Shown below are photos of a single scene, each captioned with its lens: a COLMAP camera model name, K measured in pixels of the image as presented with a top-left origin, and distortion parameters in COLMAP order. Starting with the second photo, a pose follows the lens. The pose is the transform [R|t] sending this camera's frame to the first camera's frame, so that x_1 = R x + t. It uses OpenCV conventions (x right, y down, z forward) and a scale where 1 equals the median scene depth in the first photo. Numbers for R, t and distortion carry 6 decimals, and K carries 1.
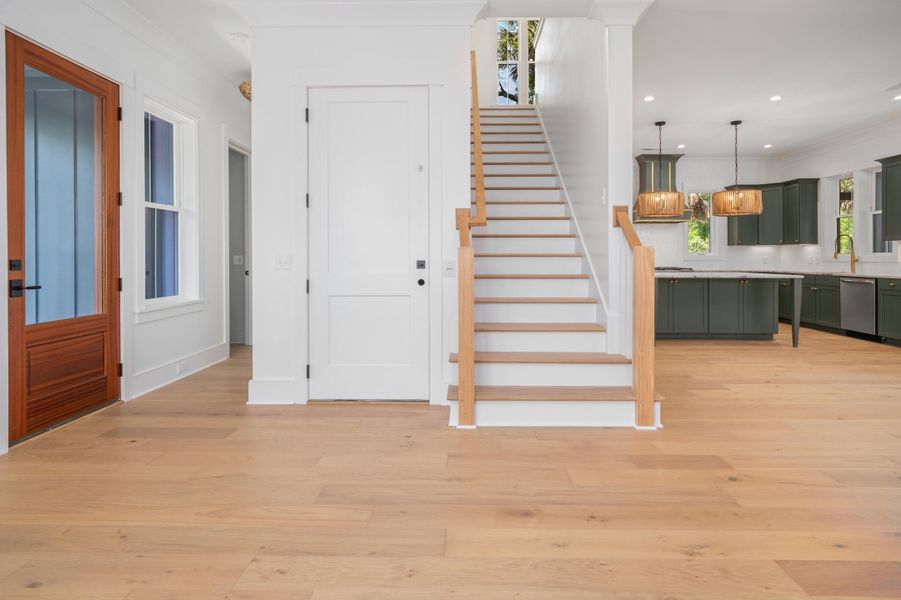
lens RADIAL K [[485.0, 0, 449.0], [0, 485.0, 254.5], [0, 0, 1]] dist [0.000888, -0.001171]
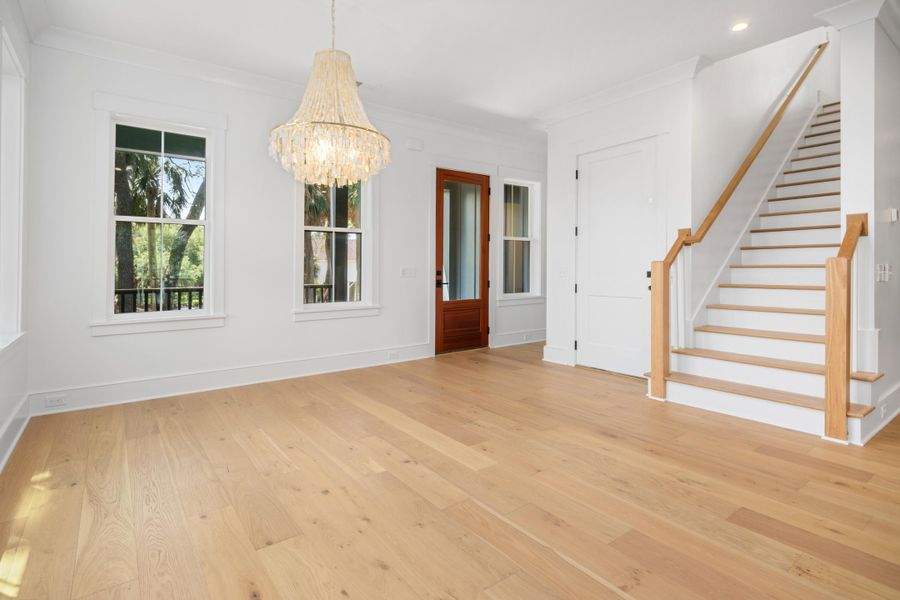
lens RADIAL K [[450.4, 0, 445.7], [0, 450.4, 260.6], [0, 0, 1]] dist [-0.001970, -0.000814]
pose [[0.611257, -0.016392, -0.791262, 0.555776], [0.008117, 0.999863, -0.014442, -0.004193], [0.791391, 0.002405, 0.611306, -0.169234]]
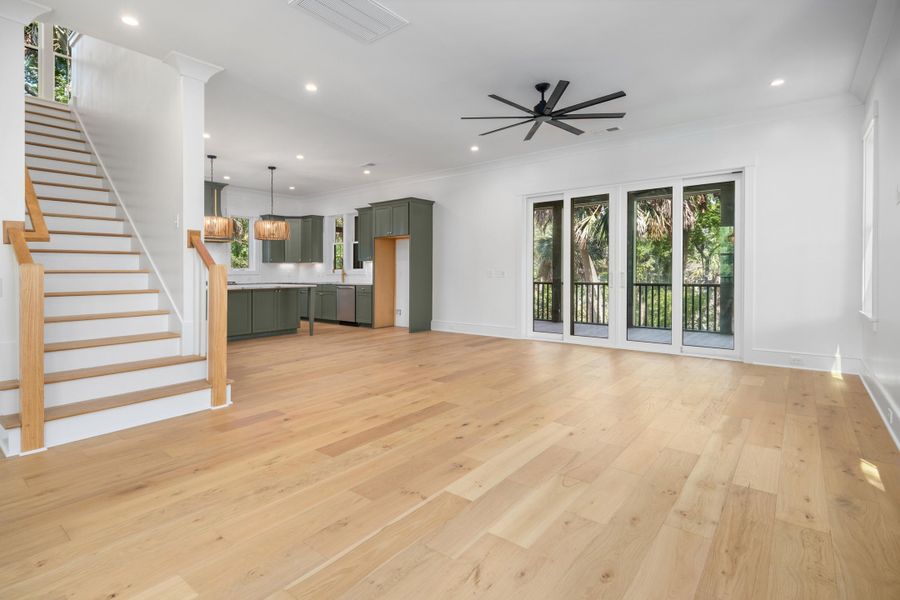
lens RADIAL K [[450.4, 0, 445.7], [0, 450.4, 260.6], [0, 0, 1]] dist [-0.001970, -0.000814]
pose [[0.600776, 0.014323, 0.799289, -0.160629], [0.002406, 0.999803, -0.019725, -0.001731], [-0.799414, 0.013773, 0.600623, -0.160650]]
